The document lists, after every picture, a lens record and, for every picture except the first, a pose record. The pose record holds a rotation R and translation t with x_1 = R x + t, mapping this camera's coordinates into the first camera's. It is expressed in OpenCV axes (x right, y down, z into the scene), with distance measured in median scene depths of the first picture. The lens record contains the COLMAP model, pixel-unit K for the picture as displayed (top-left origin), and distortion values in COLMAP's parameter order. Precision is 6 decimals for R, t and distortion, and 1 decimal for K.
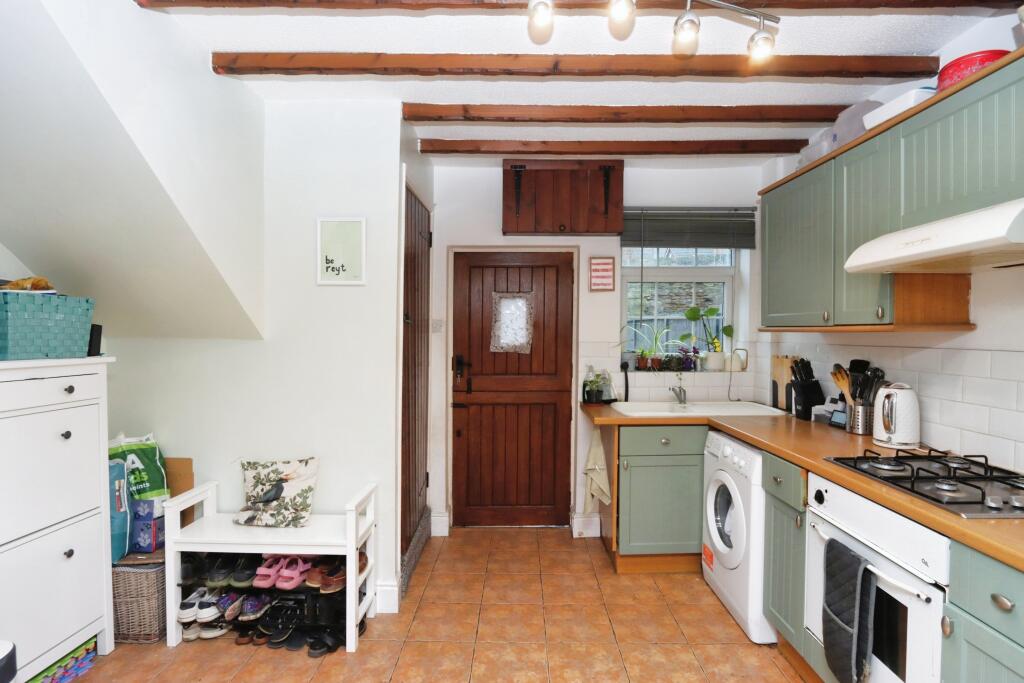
lens RADIAL K [[512.2, 0, 514.4], [0, 512.2, 328.7], [0, 0, 1]] dist [-0.010277, 0.000874]
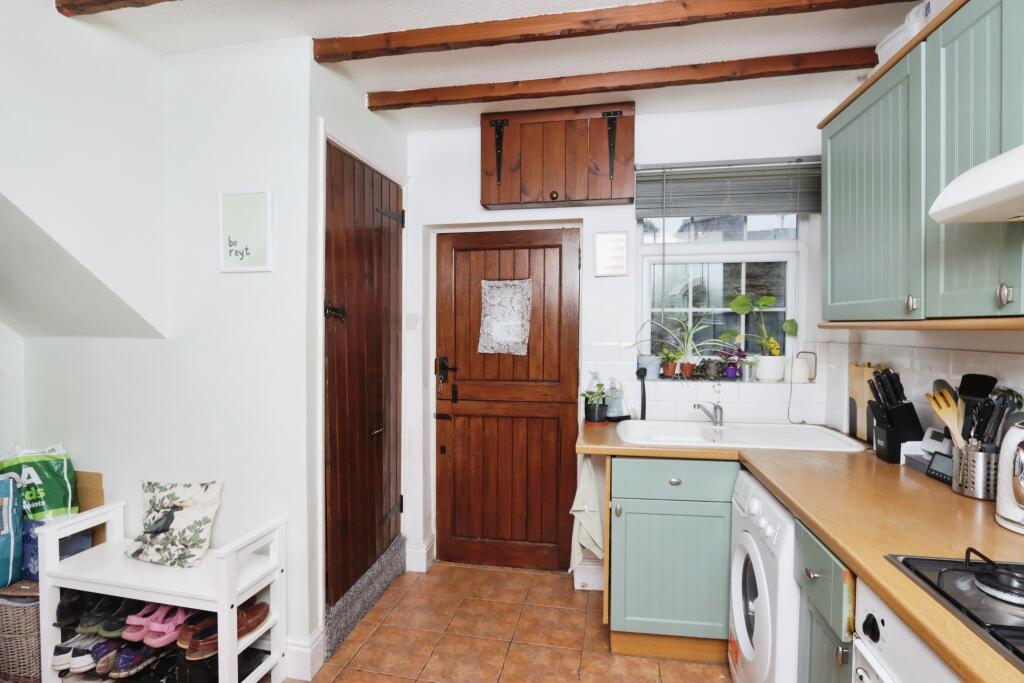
lens RADIAL K [[512.2, 0, 514.4], [0, 512.2, 328.7], [0, 0, 1]] dist [-0.010277, 0.000874]
pose [[0.981228, -0.000809, -0.192847, 0.221200], [0.002352, 0.999967, 0.007773, -0.000213], [0.192834, -0.008080, 0.981198, 0.263076]]
